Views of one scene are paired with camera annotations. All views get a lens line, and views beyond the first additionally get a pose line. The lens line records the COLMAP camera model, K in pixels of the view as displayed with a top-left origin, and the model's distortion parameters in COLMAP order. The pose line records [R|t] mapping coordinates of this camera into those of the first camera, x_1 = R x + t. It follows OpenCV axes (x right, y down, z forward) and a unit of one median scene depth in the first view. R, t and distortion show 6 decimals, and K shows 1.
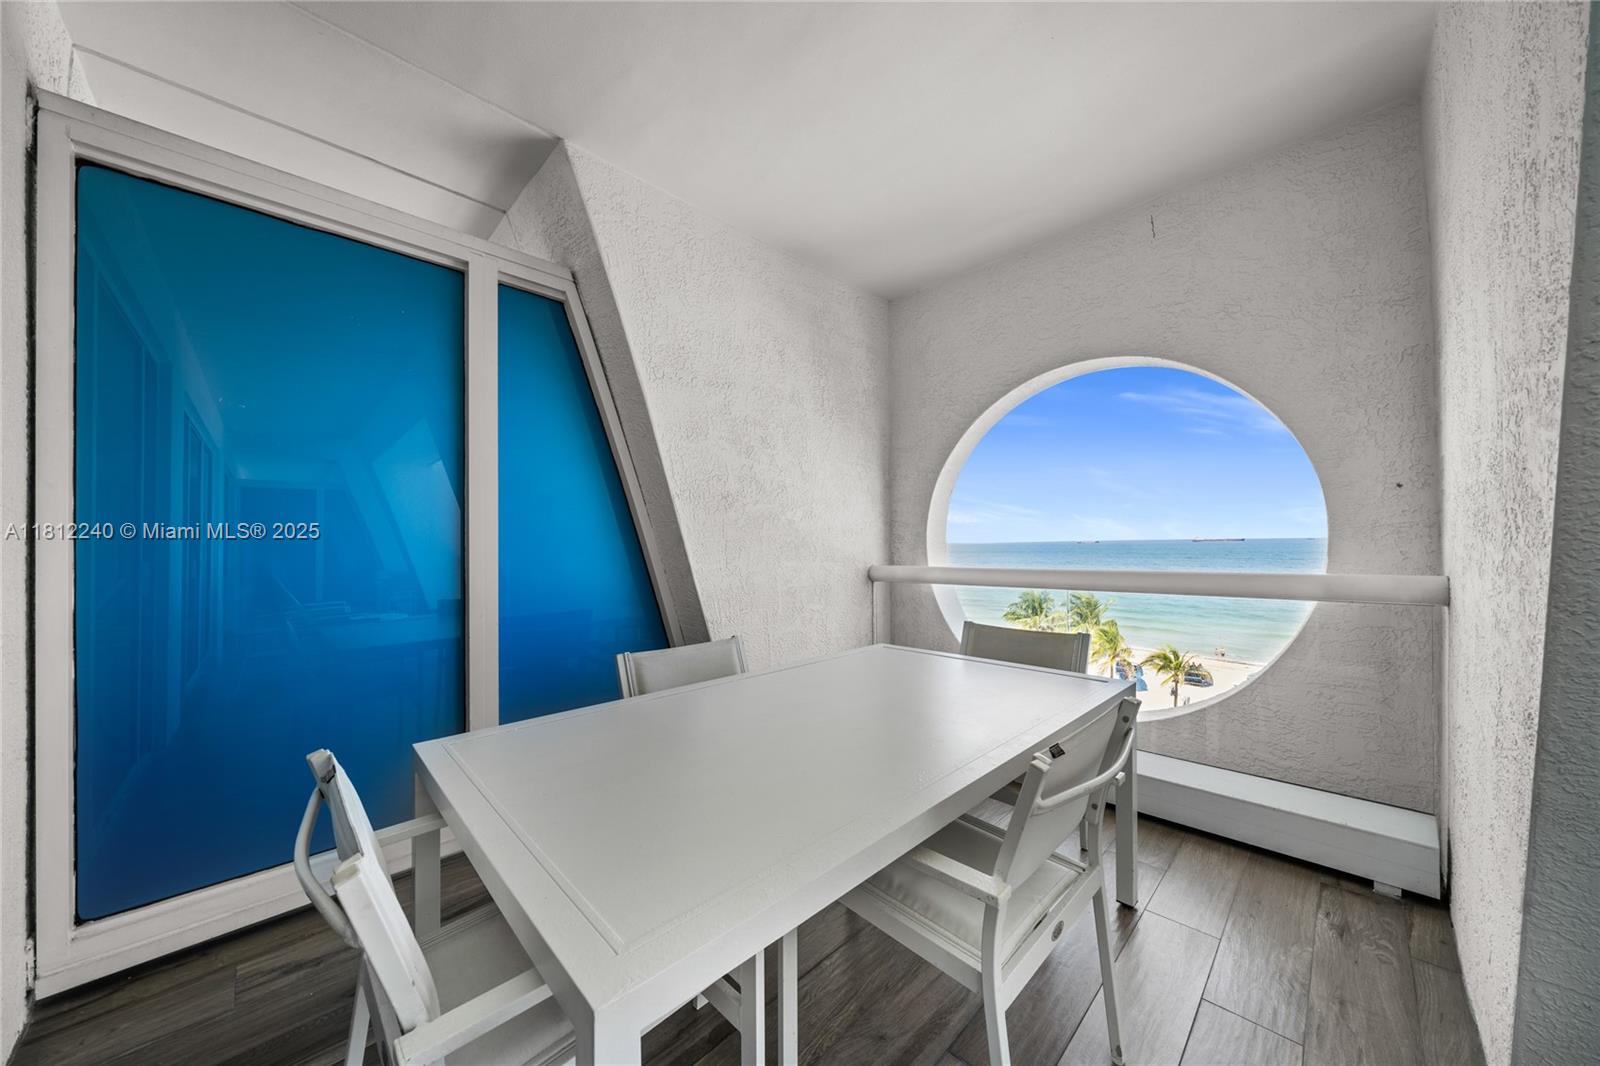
lens RADIAL K [[554.9, 0, 809.1], [0, 554.9, 527.5], [0, 0, 1]] dist [-0.002520, -0.000072]
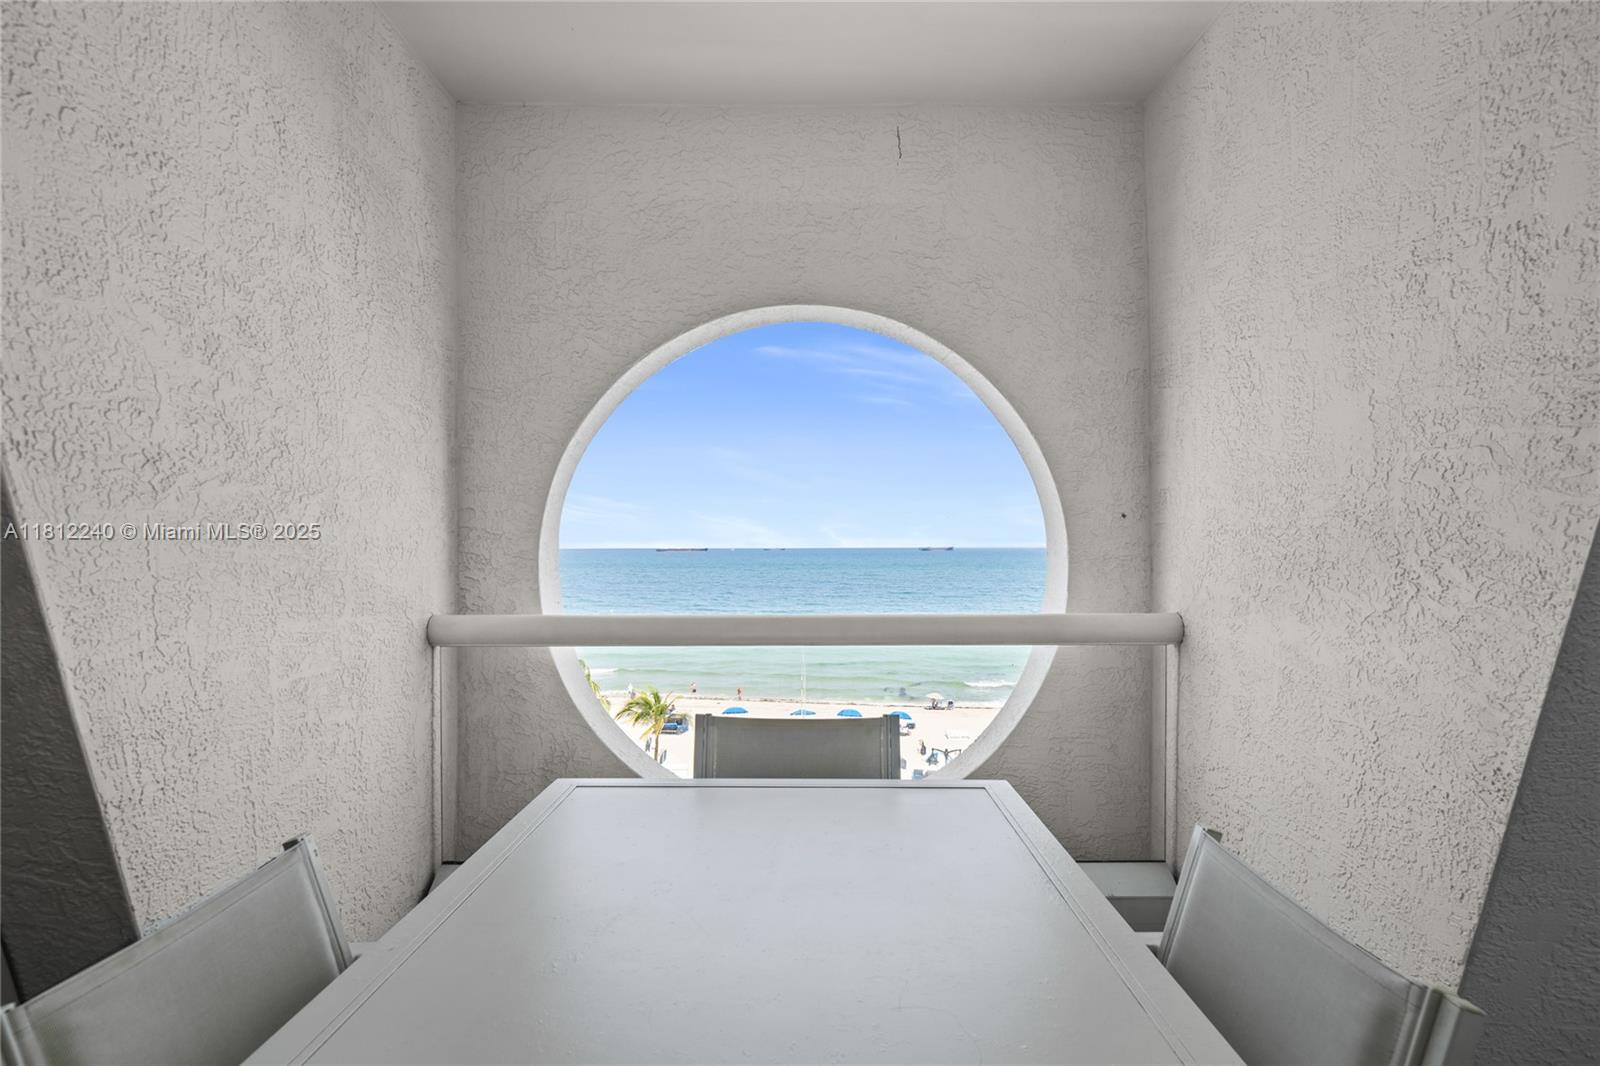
lens RADIAL K [[833.5, 0, 799.7], [0, 833.5, 544.5], [0, 0, 1]] dist [-0.002608, -0.001616]
pose [[0.703836, 0.016201, 0.710177, -0.212562], [-0.031725, 0.999459, 0.008641, -0.014771], [-0.709653, -0.028612, 0.703970, 0.262368]]
